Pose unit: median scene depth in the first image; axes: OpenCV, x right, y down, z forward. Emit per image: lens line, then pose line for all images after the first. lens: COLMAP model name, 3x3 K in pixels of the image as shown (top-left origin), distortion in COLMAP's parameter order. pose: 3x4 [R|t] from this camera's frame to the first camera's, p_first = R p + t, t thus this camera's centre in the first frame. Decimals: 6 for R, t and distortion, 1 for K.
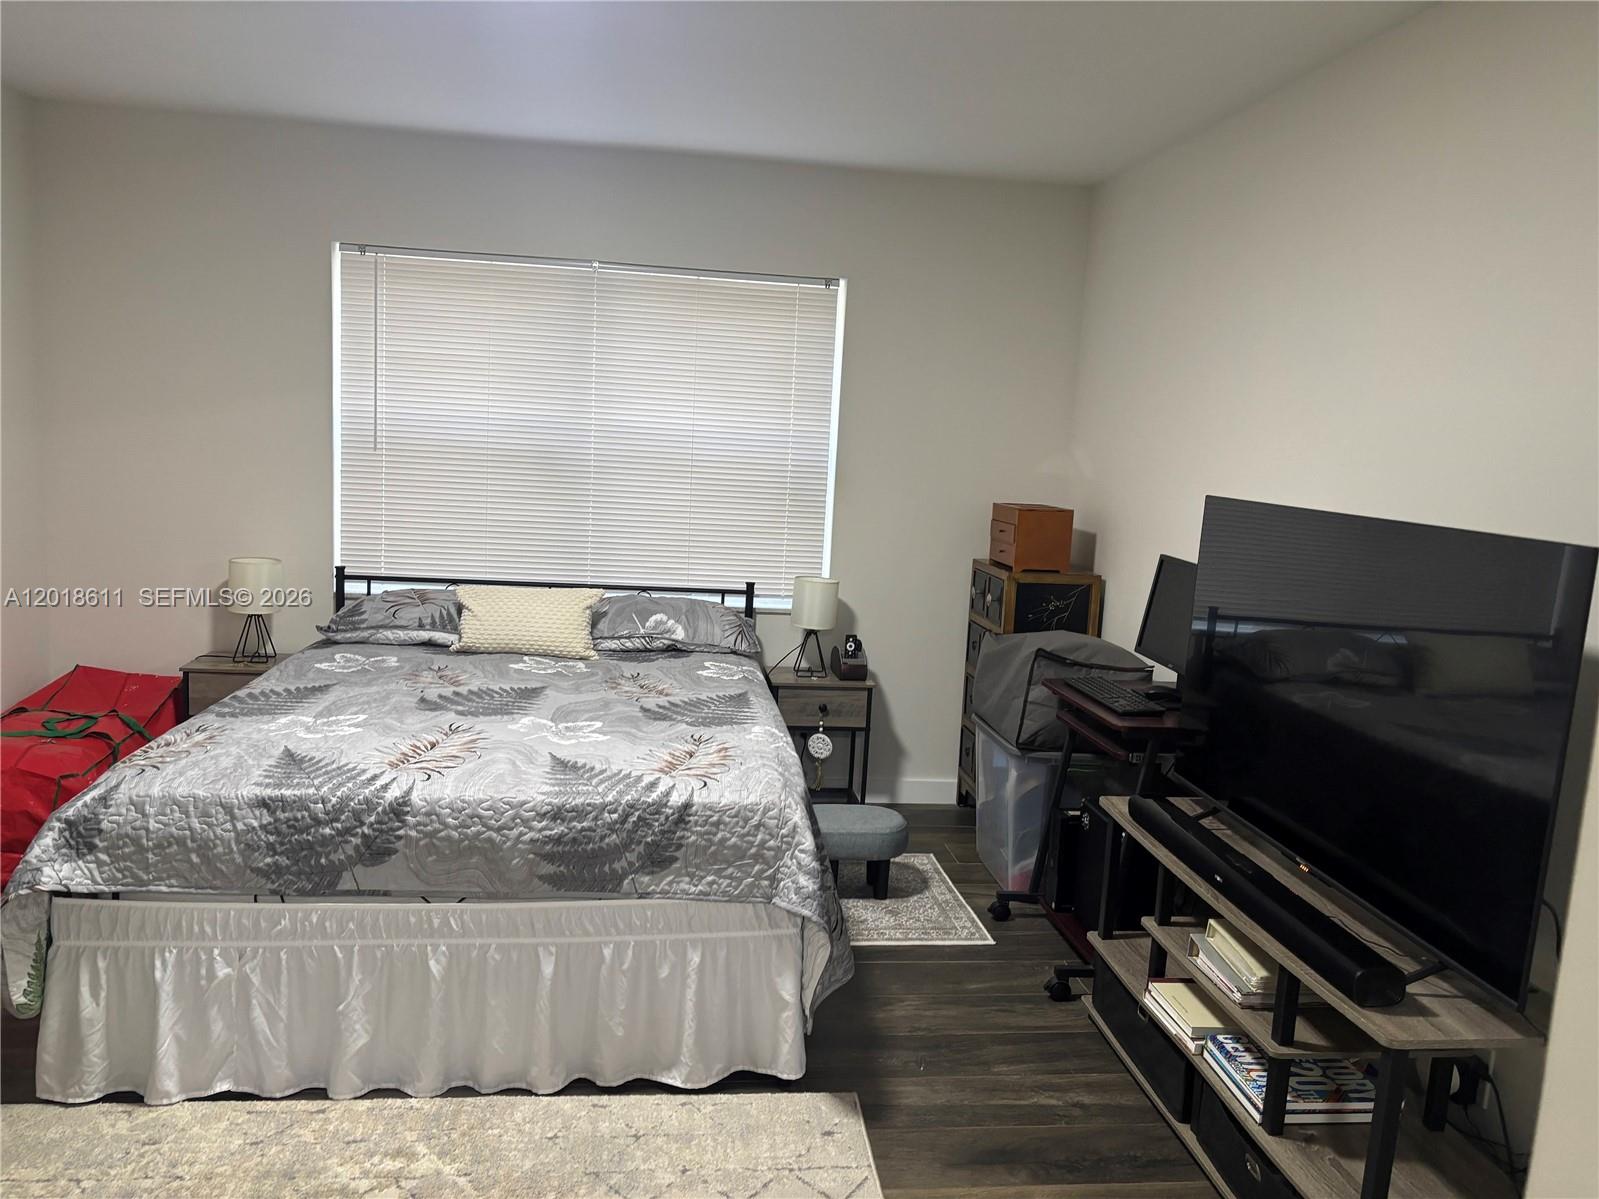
lens RADIAL K [[1211.0, 0, 794.6], [0, 1211.0, 609.1], [0, 0, 1]] dist [0.056313, -0.061475]
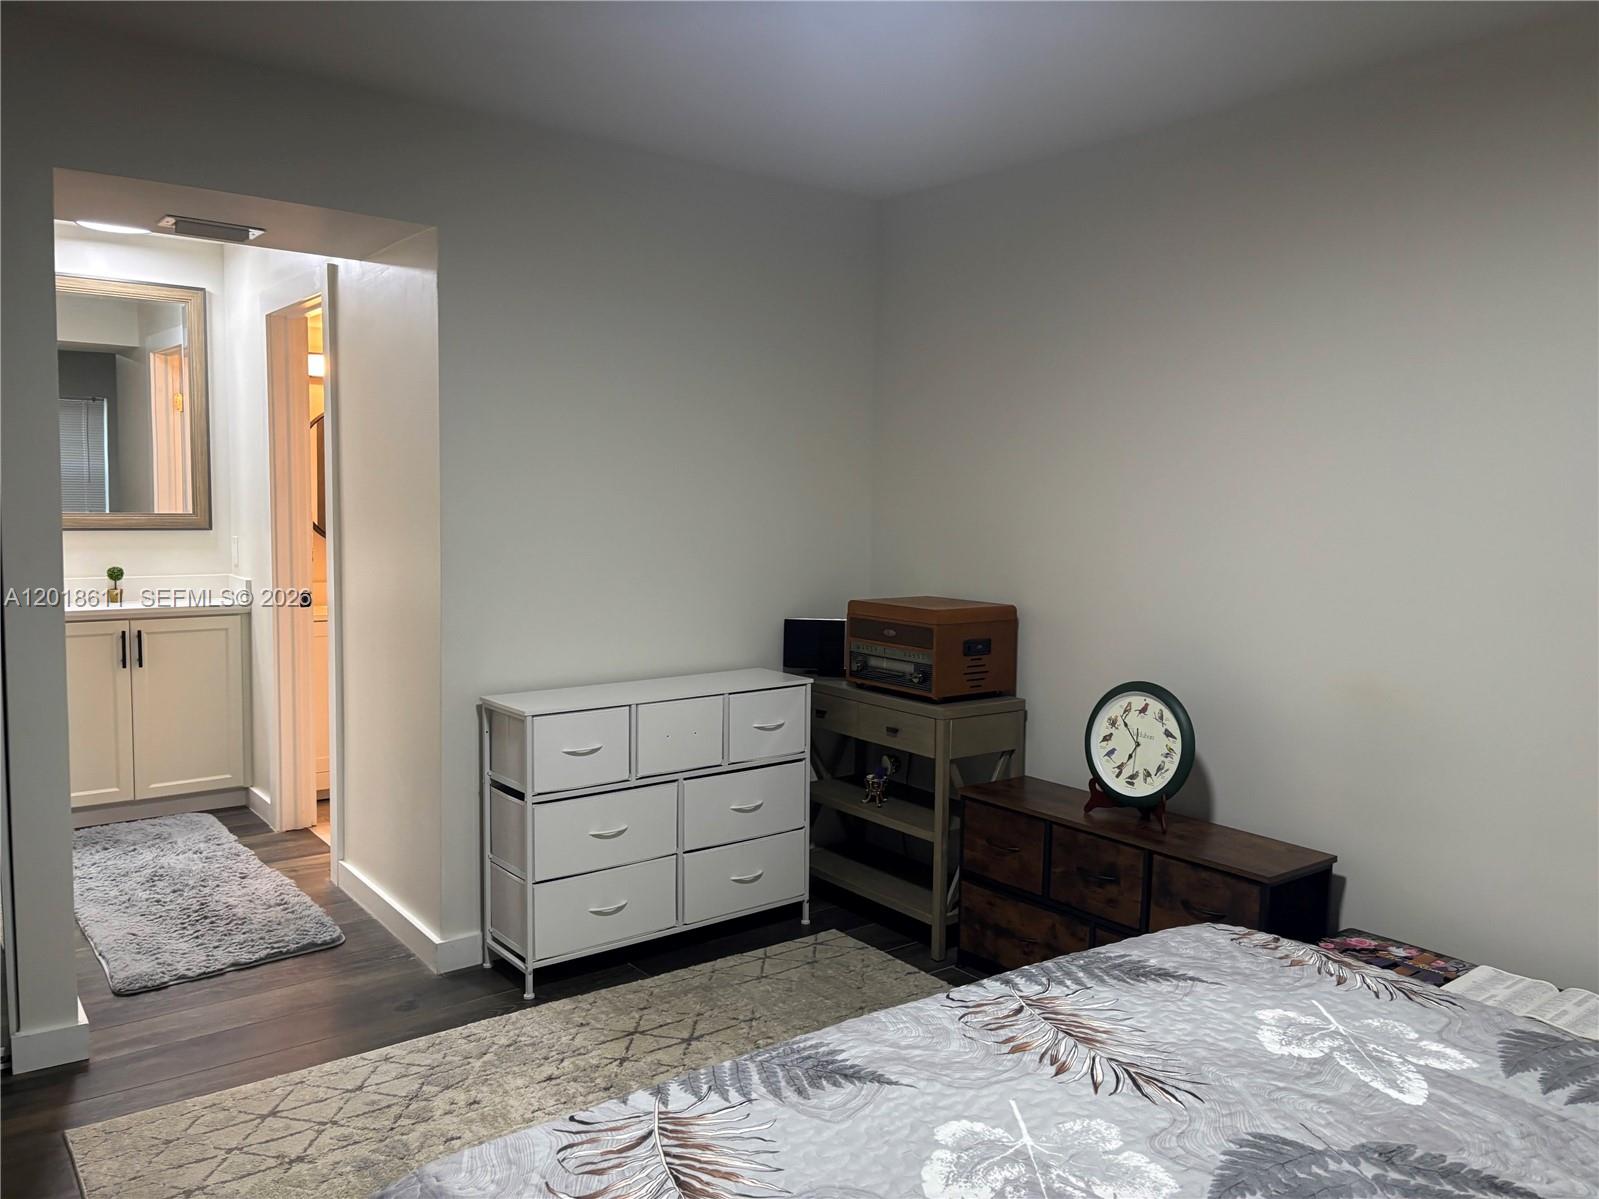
lens RADIAL K [[1211.0, 0, 794.2], [0, 1211.0, 596.7], [0, 0, 1]] dist [0.056313, -0.061475]
pose [[-0.856028, -0.024007, -0.516372, 0.117736], [-0.140062, 0.972326, 0.186987, -0.180521], [0.497593, 0.232390, -0.835701, 1.399628]]
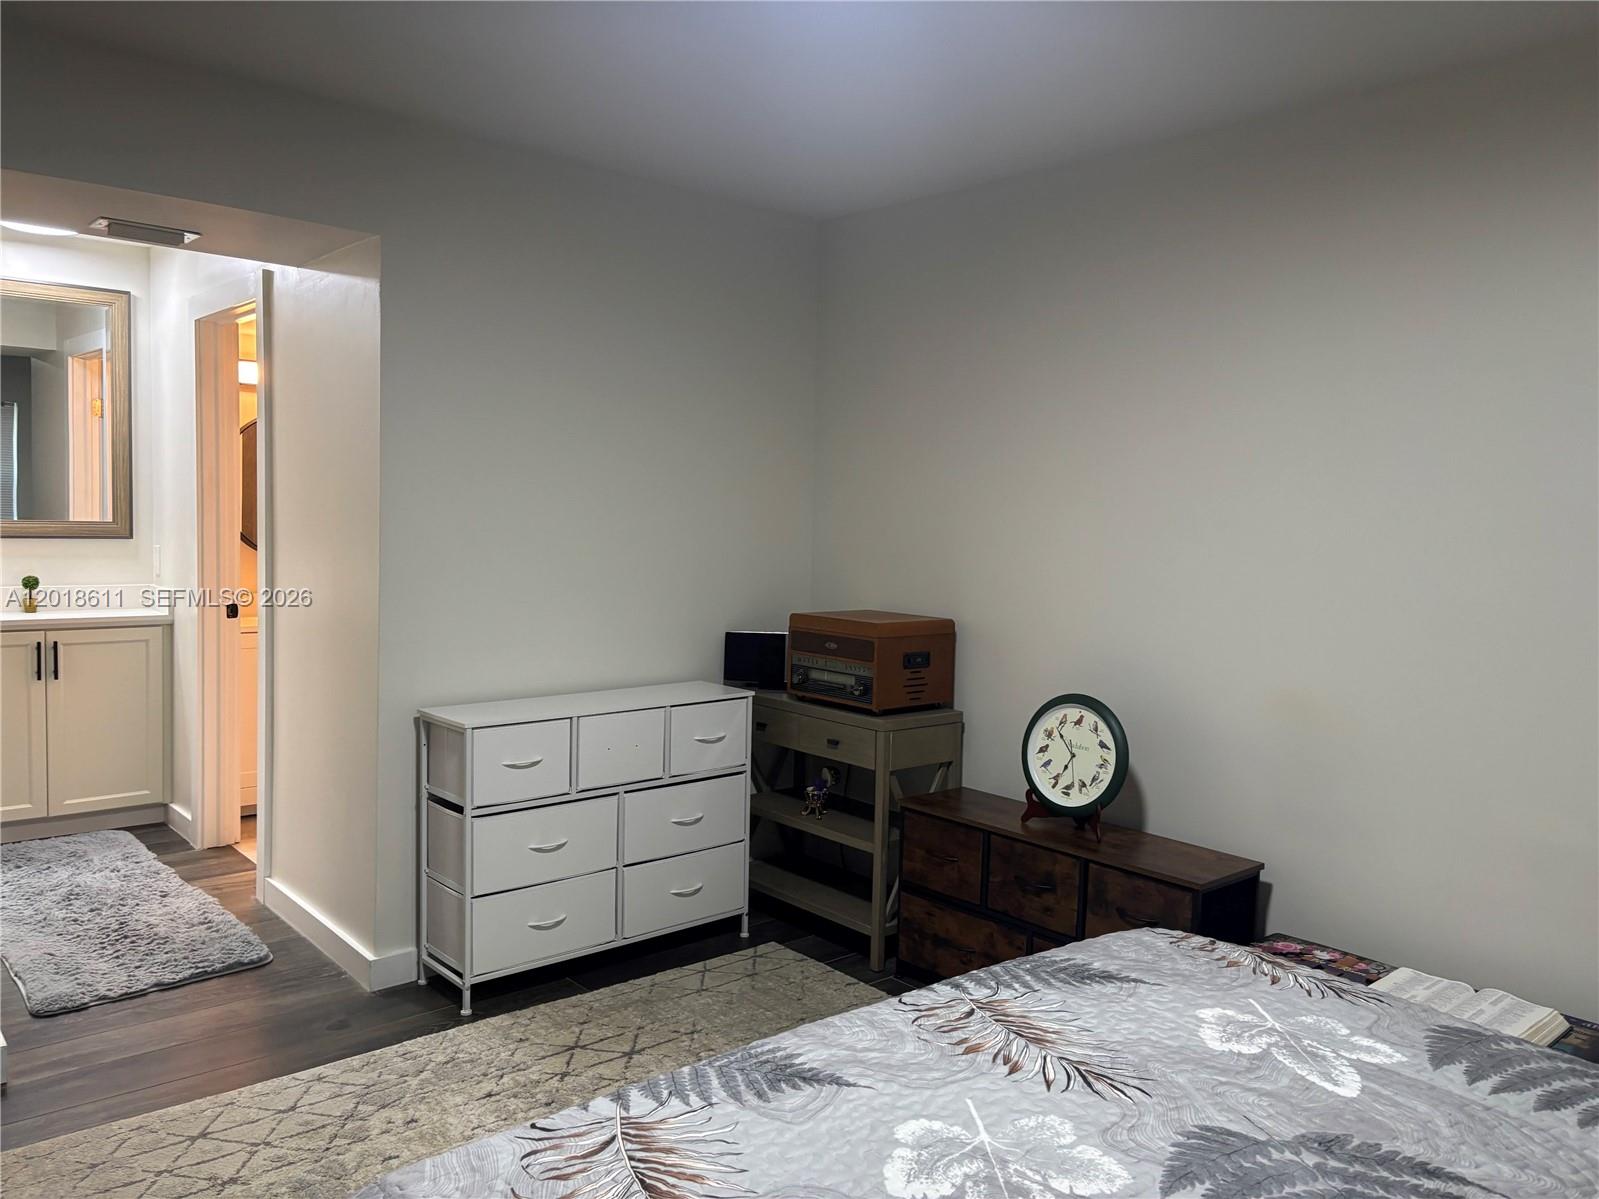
lens RADIAL K [[1211.0, 0, 795.7], [0, 1211.0, 592.5], [0, 0, 1]] dist [0.056313, -0.061475]
pose [[-0.823337, -0.037839, -0.566290, 0.136388], [-0.156386, 0.974275, 0.162271, -0.177494], [0.545581, 0.222164, -0.808074, 1.401082]]
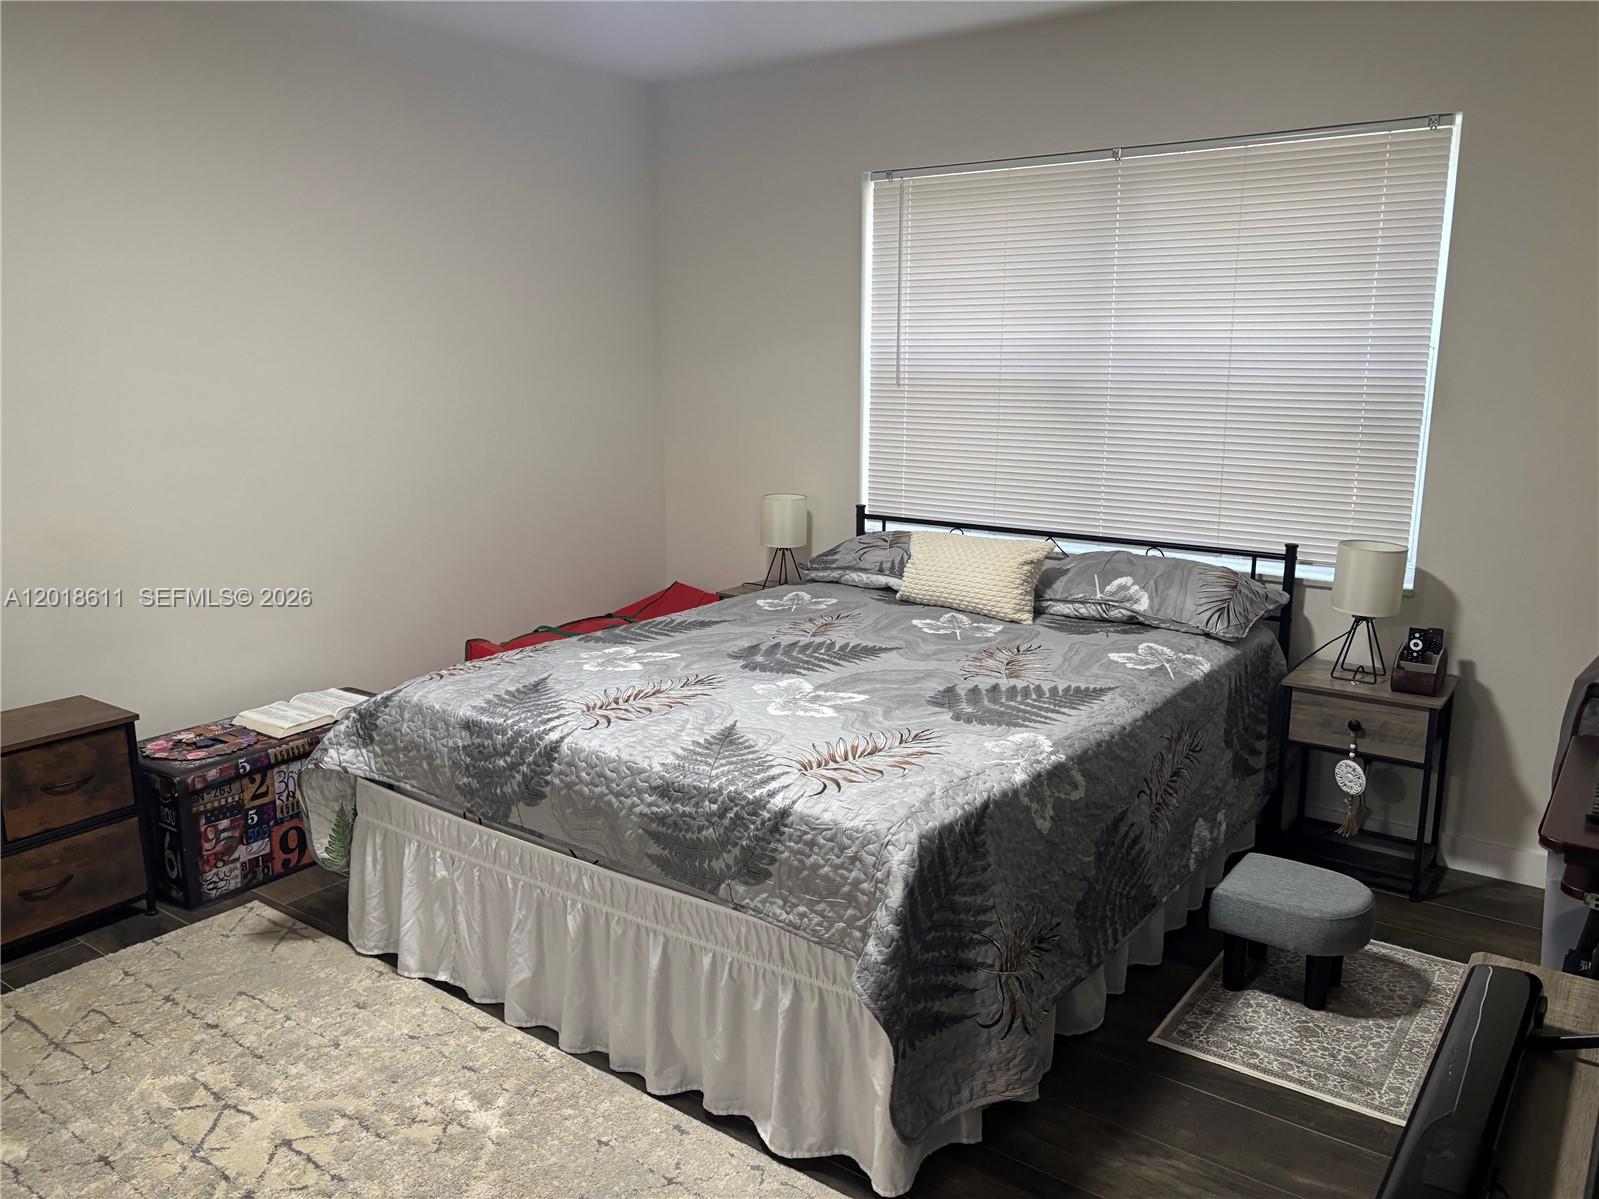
lens RADIAL K [[1211.0, 0, 800.3], [0, 1211.0, 592.2], [0, 0, 1]] dist [0.056313, -0.061475]
pose [[0.725006, 0.086327, -0.683311, 0.442302], [-0.060798, 0.996262, 0.061356, -0.034574], [0.686054, -0.002939, 0.727545, 0.398103]]
